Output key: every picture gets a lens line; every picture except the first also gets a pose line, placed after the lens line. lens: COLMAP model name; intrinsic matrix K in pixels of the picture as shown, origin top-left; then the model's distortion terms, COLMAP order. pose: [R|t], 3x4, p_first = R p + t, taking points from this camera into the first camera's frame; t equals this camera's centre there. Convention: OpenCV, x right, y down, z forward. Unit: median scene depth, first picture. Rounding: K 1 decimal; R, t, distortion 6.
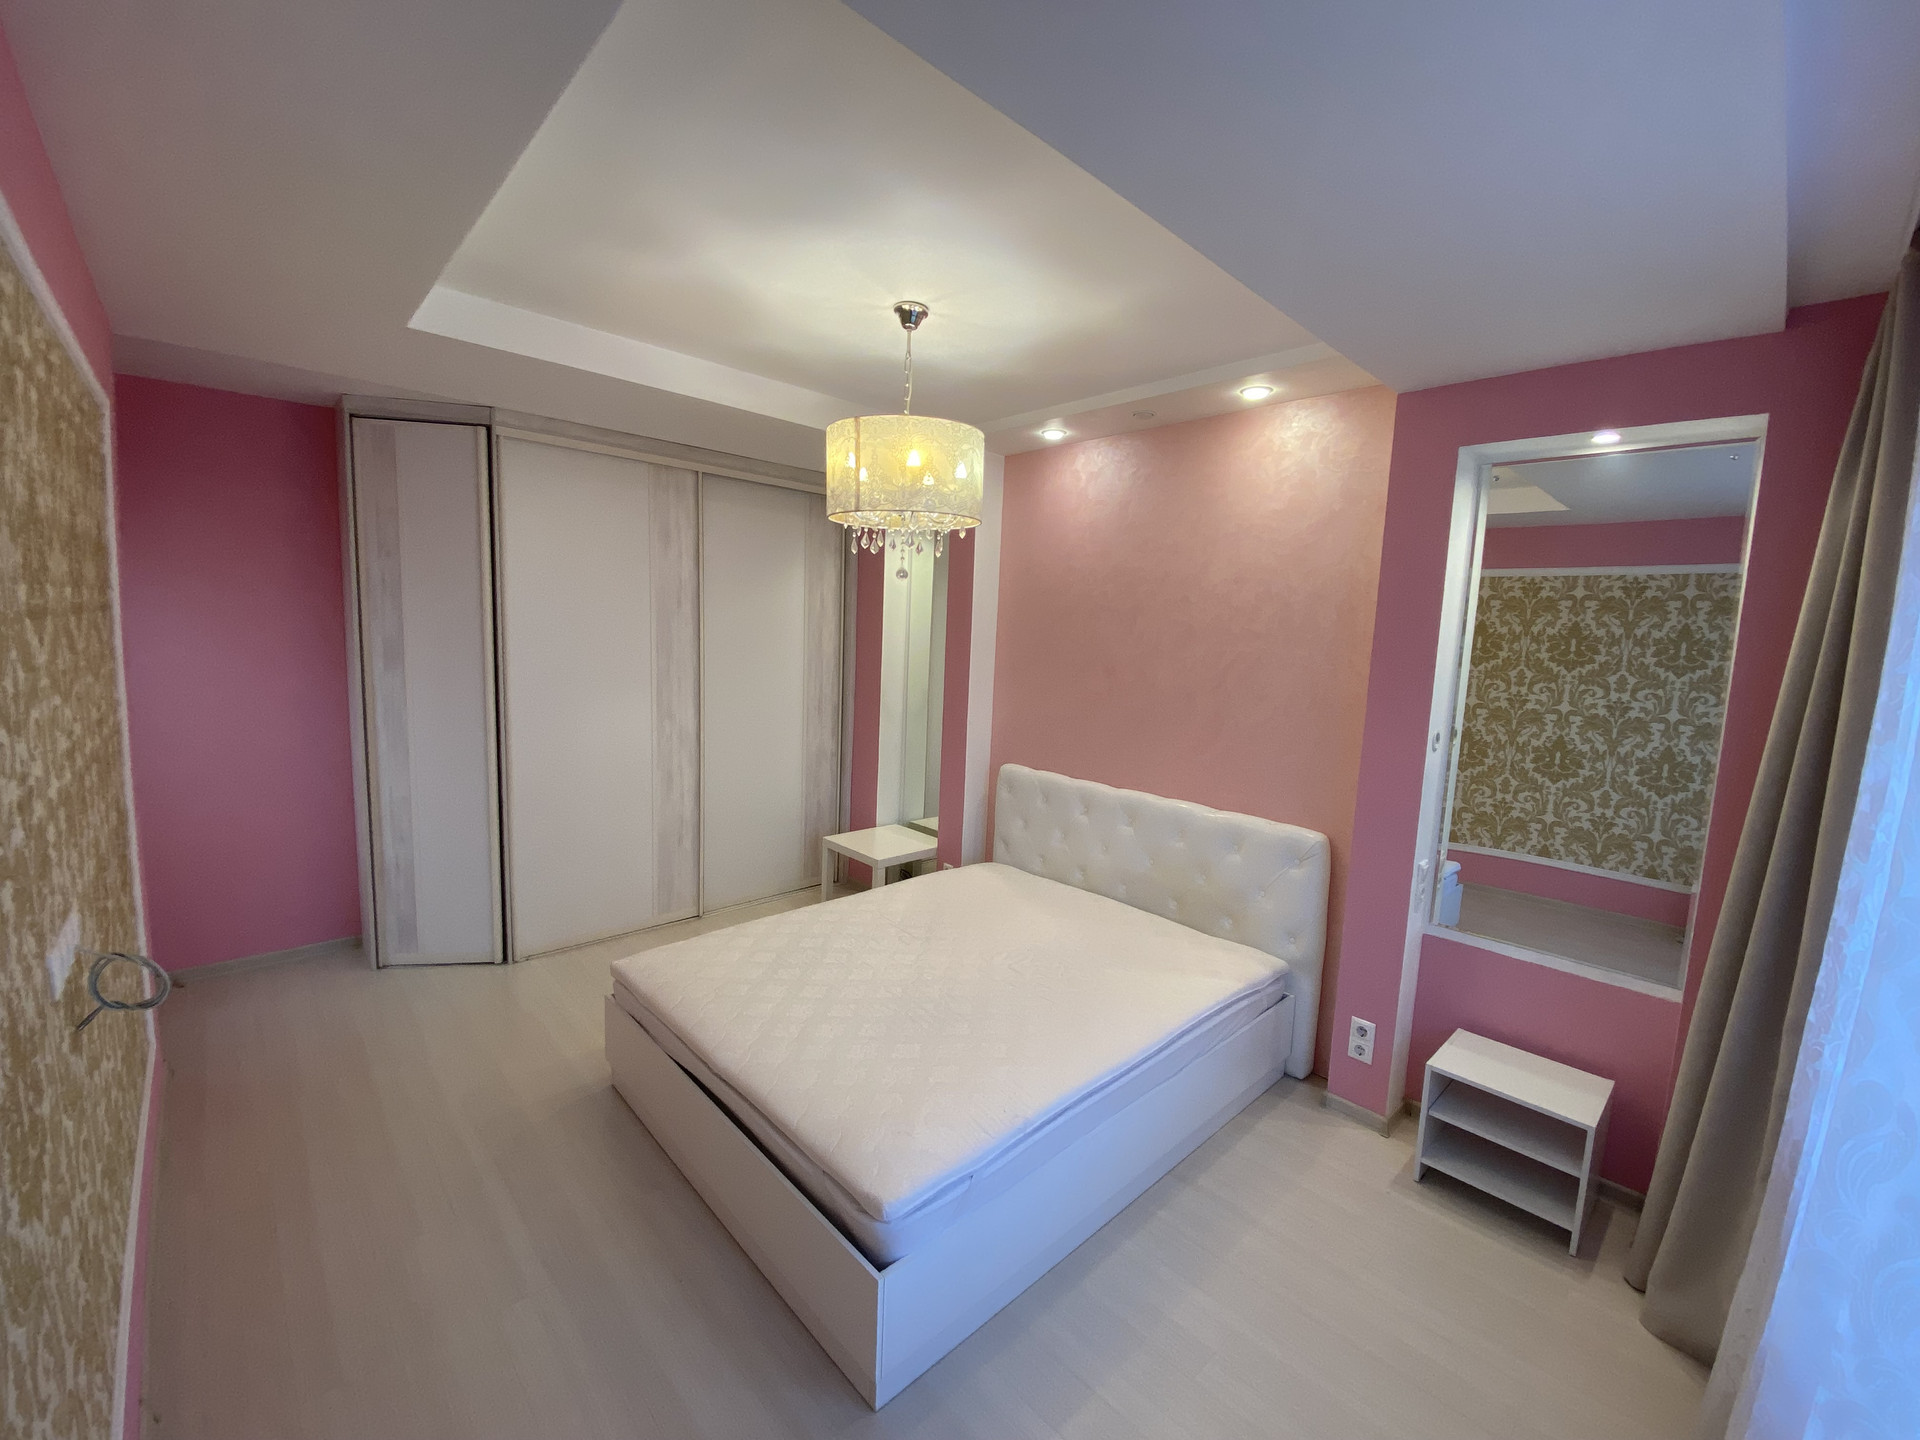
lens RADIAL K [[757.1, 0, 953.8], [0, 757.1, 714.3], [0, 0, 1]] dist [0.020748, -0.023214]
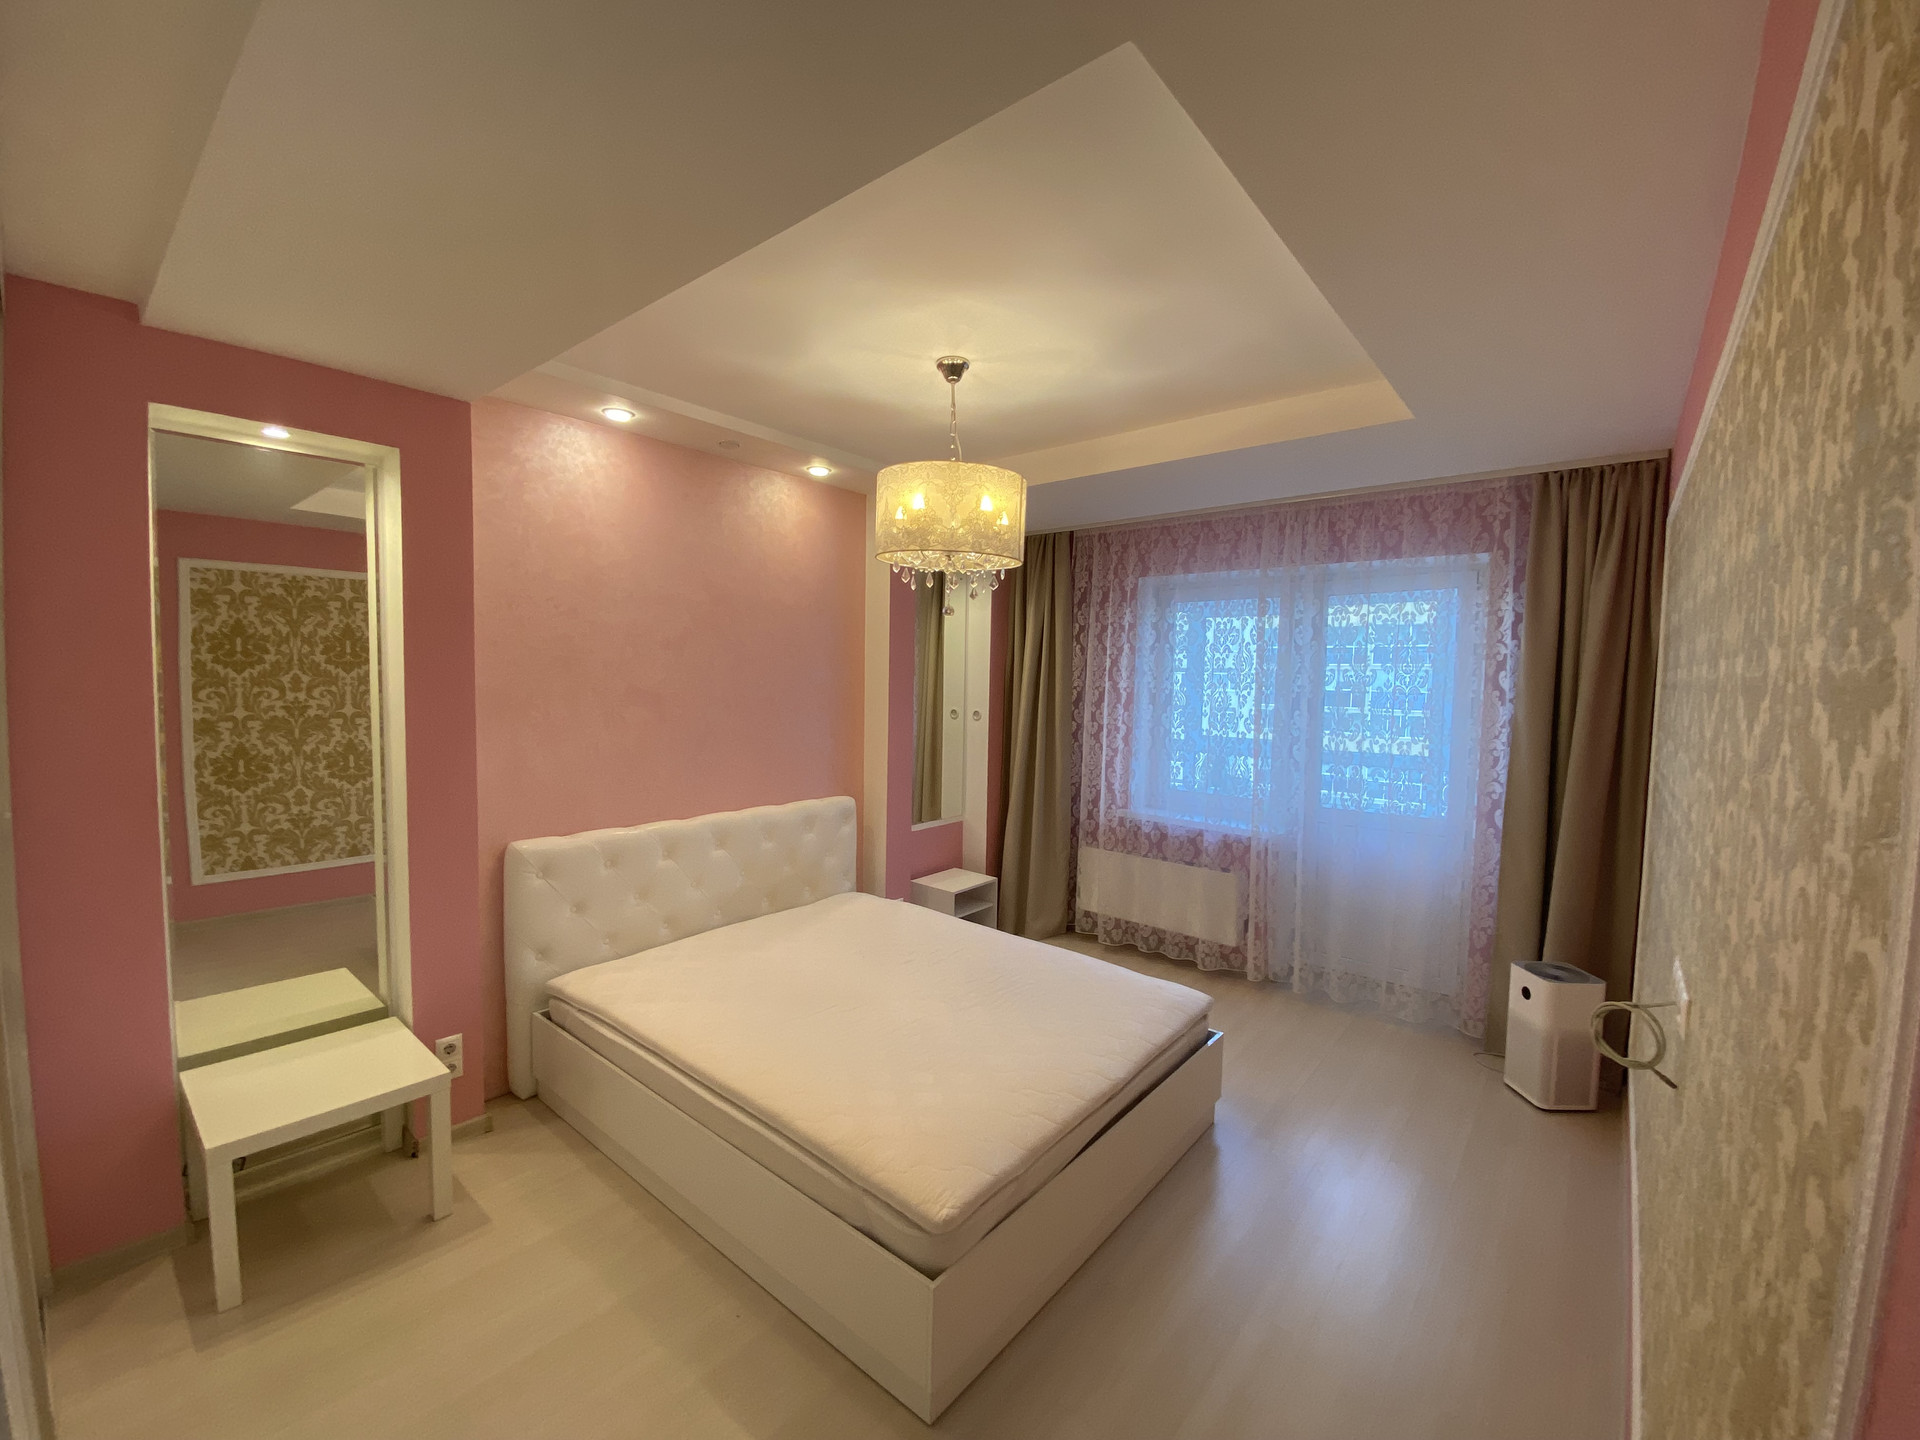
lens RADIAL K [[789.6, 0, 960.0], [0, 789.6, 720.0], [0, 0, 1]] dist [0.037630, 0.000056]
pose [[-0.120569, -0.108002, 0.986812, -0.277375], [0.091884, 0.988583, 0.119422, -0.039497], [-0.988443, 0.105070, -0.109269, 0.266882]]
